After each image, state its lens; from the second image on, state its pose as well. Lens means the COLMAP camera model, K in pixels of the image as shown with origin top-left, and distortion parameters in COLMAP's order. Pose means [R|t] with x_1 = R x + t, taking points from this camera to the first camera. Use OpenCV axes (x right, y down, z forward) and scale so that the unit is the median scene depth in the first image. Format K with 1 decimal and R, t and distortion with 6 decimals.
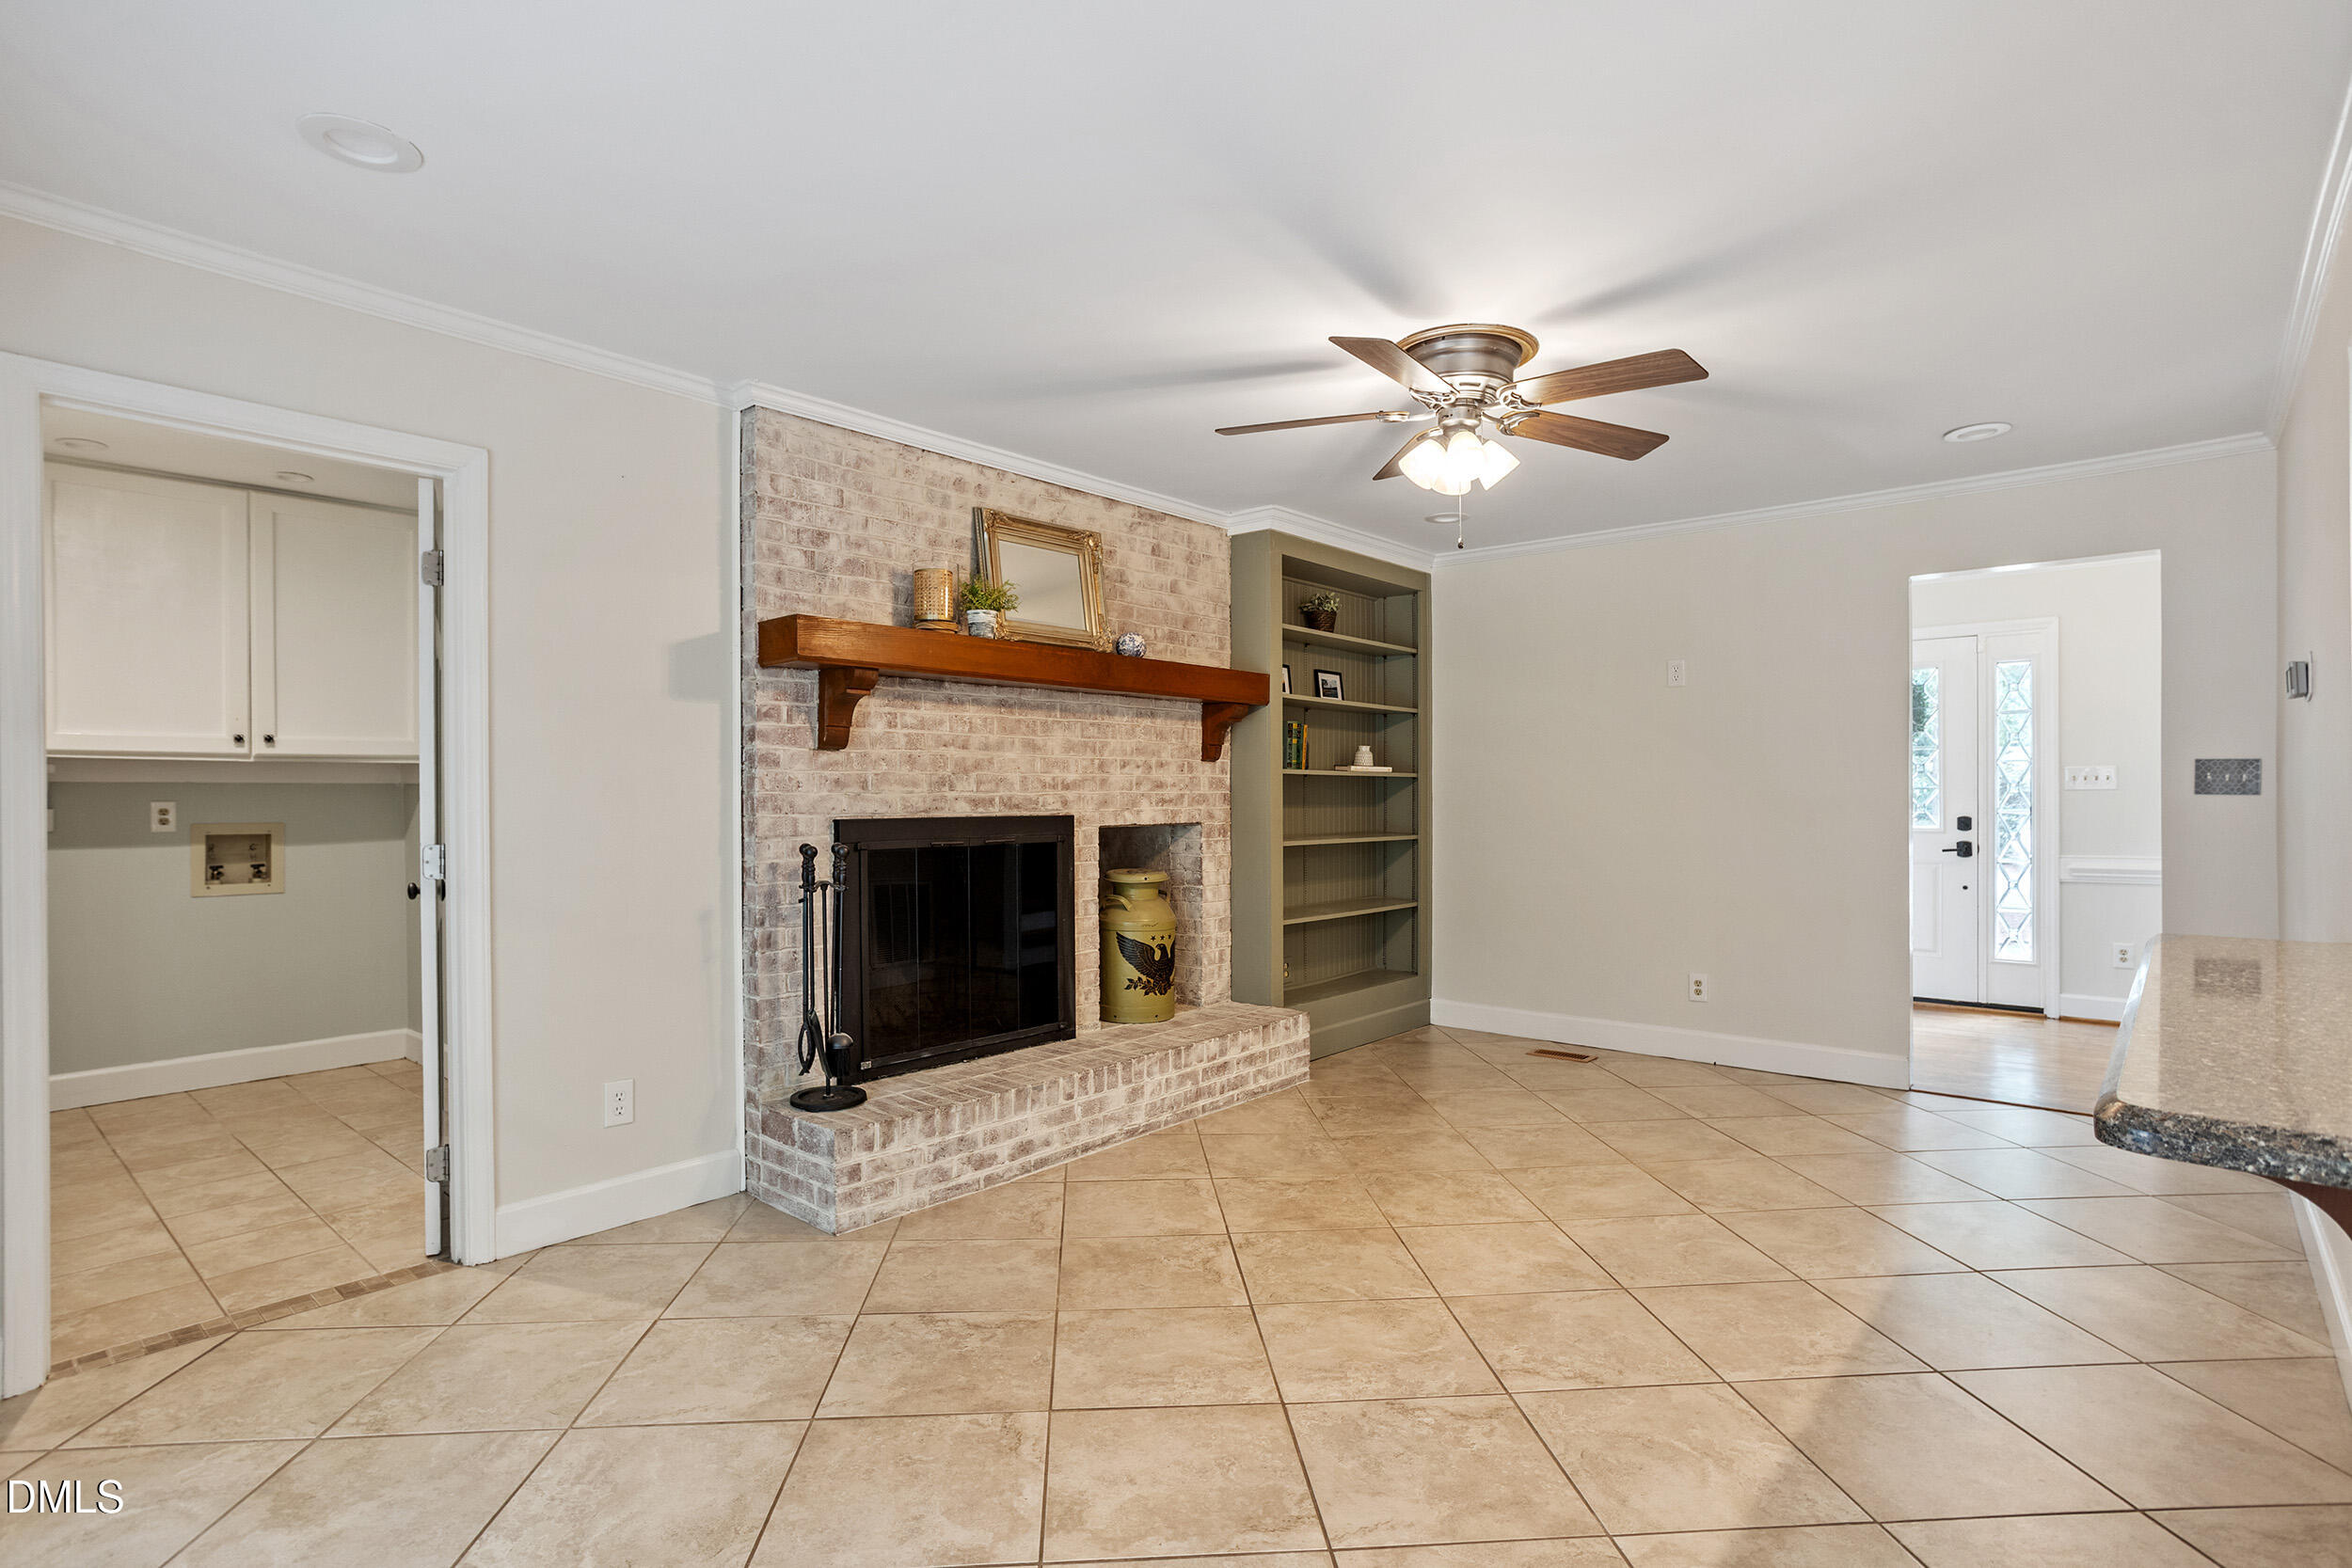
lens RADIAL K [[1150.0, 0, 1184.4], [0, 1150.0, 795.4], [0, 0, 1]] dist [-0.019971, 0.004902]
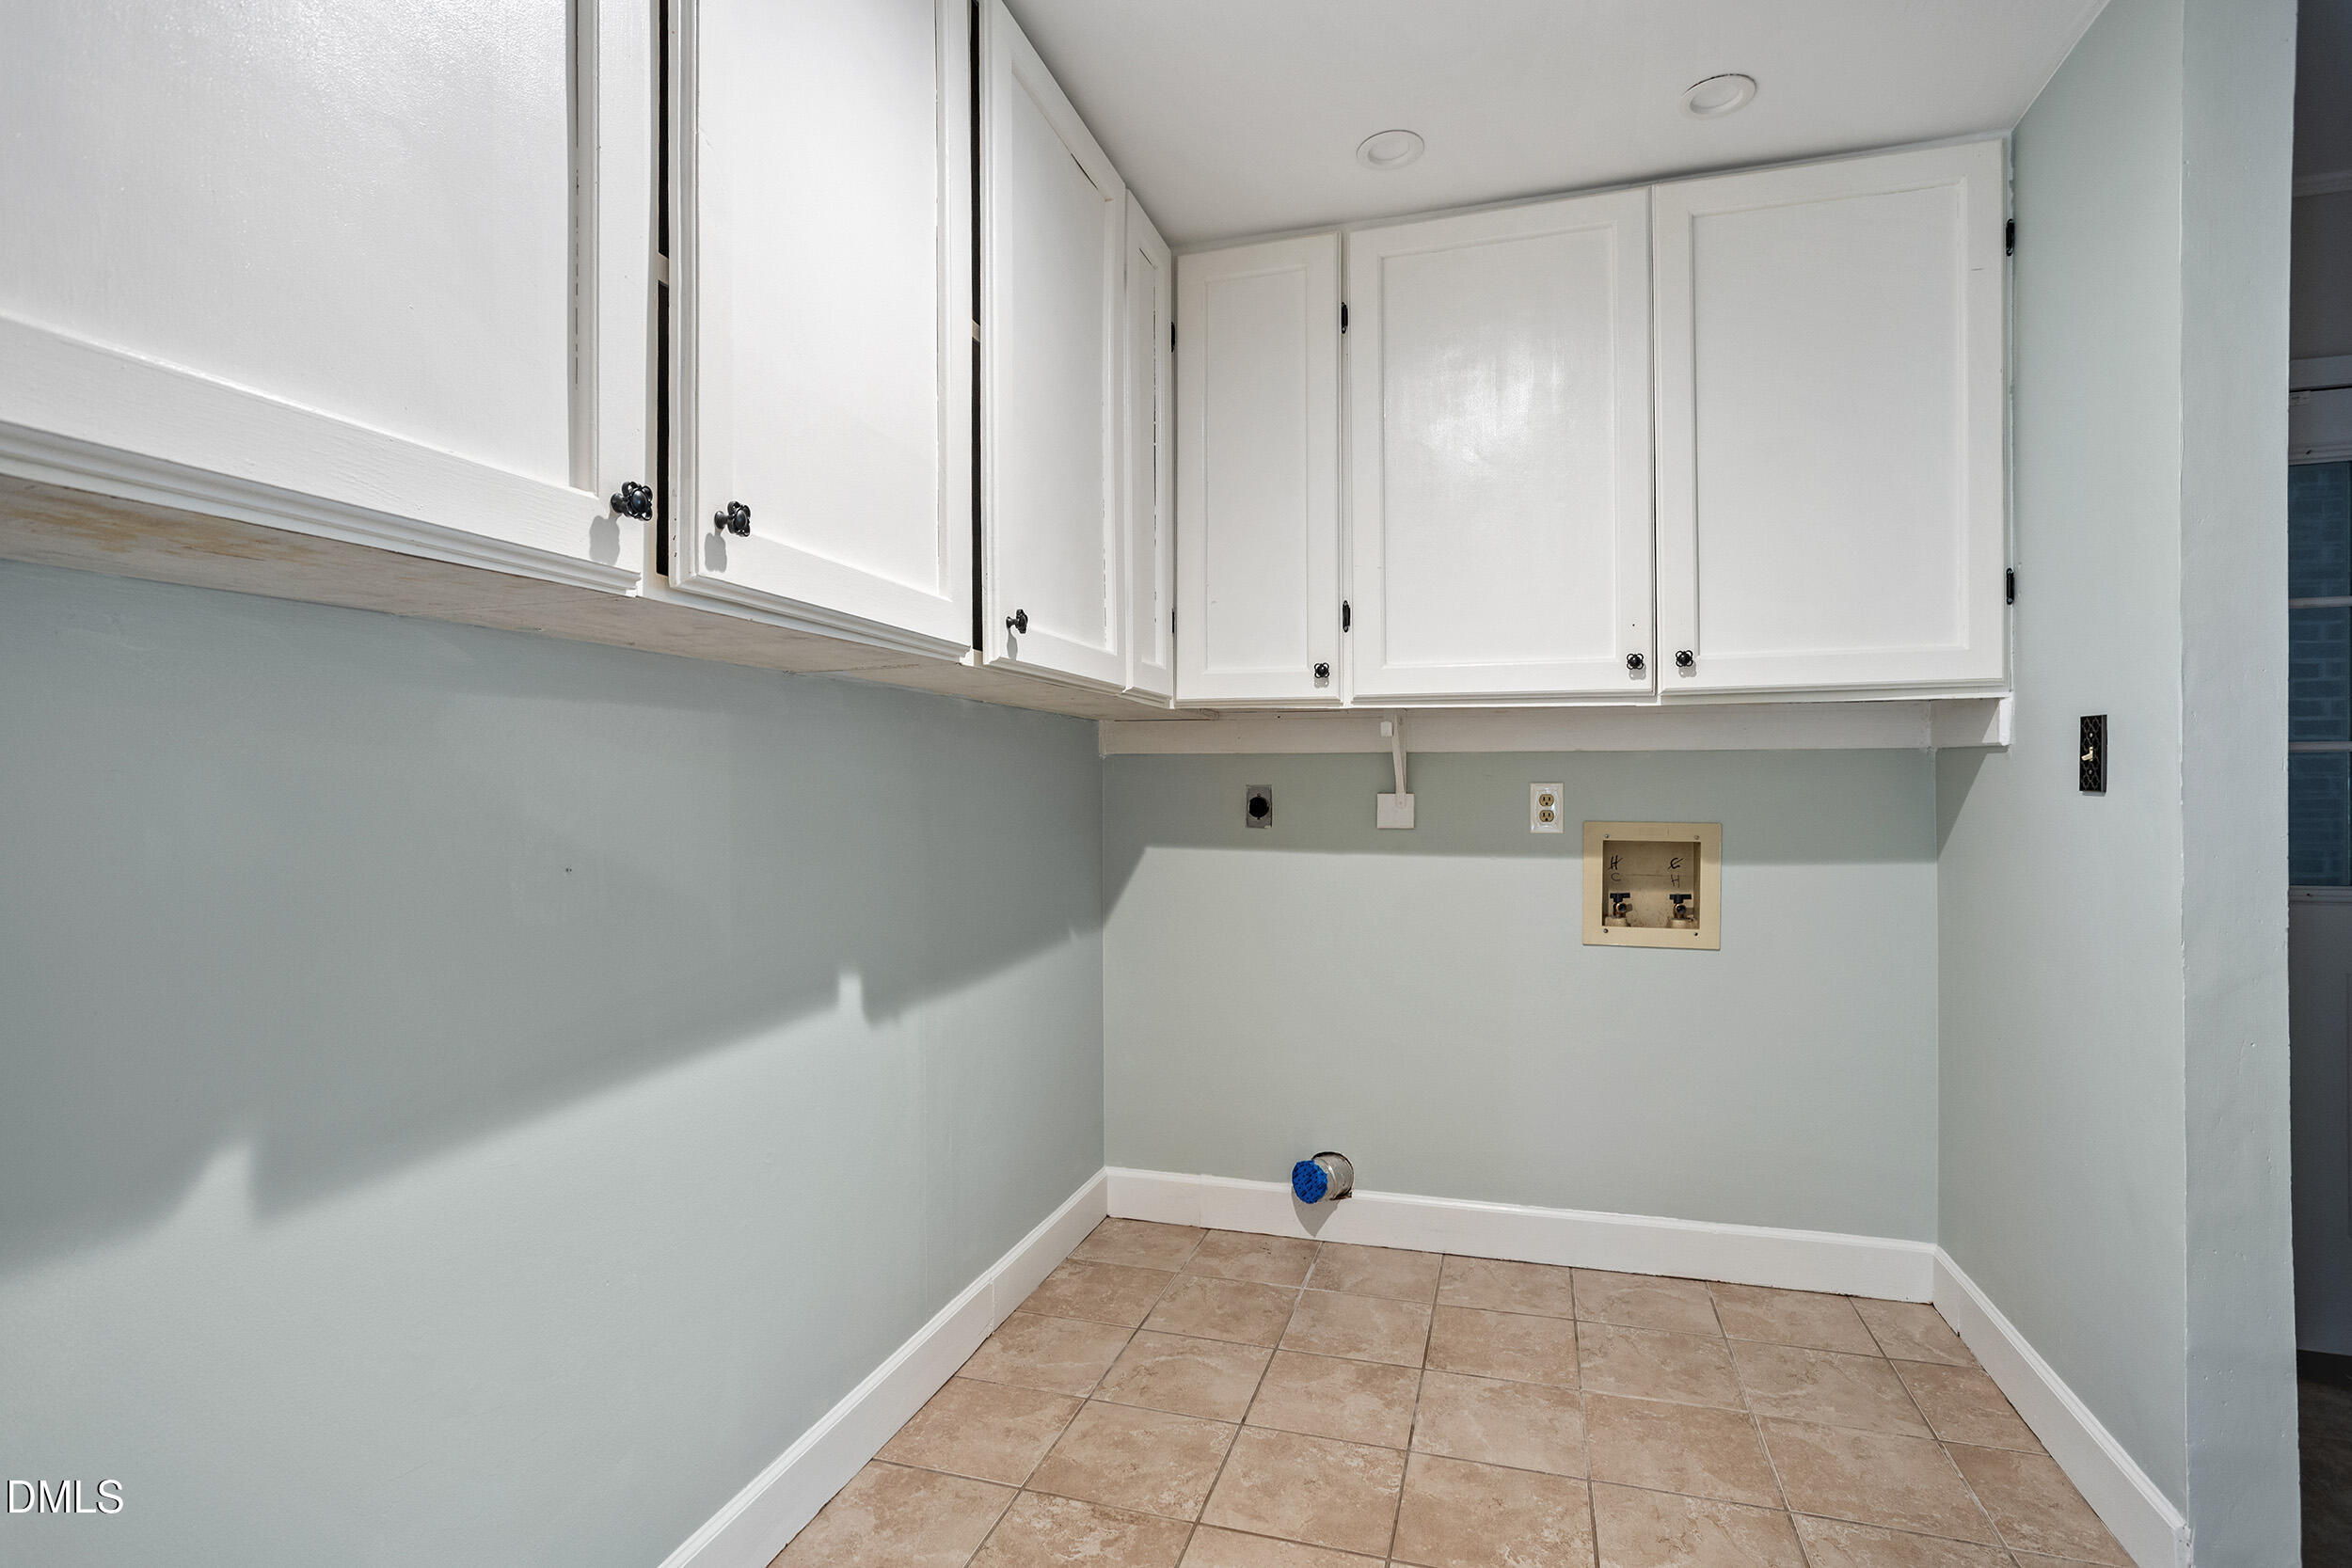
lens RADIAL K [[1150.0, 0, 1179.9], [0, 1150.0, 789.2], [0, 0, 1]] dist [-0.019971, 0.004902]
pose [[0.412241, 0.005475, -0.911059, -0.417814], [-0.000929, 0.999984, 0.005589, 0.005266], [0.911074, -0.001458, 0.412239, 0.564543]]
